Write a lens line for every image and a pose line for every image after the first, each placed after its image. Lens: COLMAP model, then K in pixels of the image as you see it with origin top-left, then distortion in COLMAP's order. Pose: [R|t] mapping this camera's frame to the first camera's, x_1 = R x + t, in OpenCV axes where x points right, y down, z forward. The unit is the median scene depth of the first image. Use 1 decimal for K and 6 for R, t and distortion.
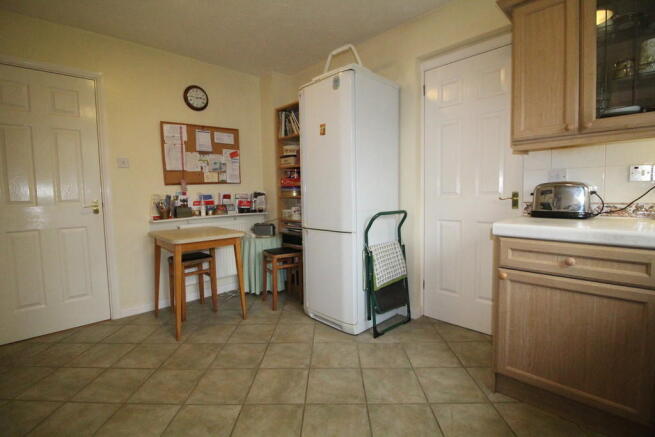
lens RADIAL K [[303.3, 0, 326.5], [0, 303.3, 217.8], [0, 0, 1]] dist [-0.005362, -0.001771]
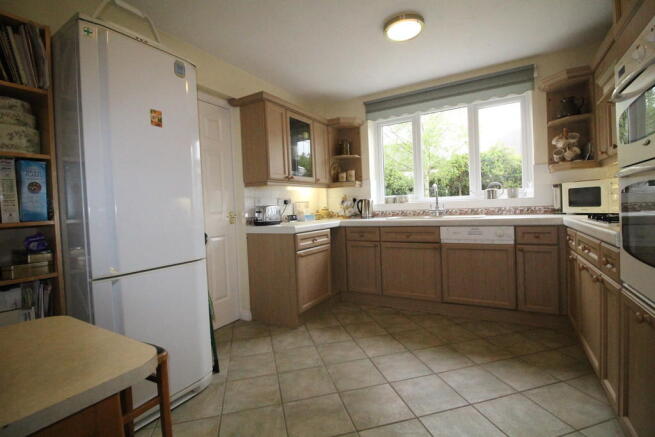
lens RADIAL K [[303.3, 0, 326.2], [0, 303.3, 216.8], [0, 0, 1]] dist [-0.005362, -0.001771]
pose [[-0.265491, 0.001789, 0.964112, -0.940443], [0.123384, 0.991839, 0.032136, -0.057398], [-0.956186, 0.127487, -0.263545, 1.035614]]
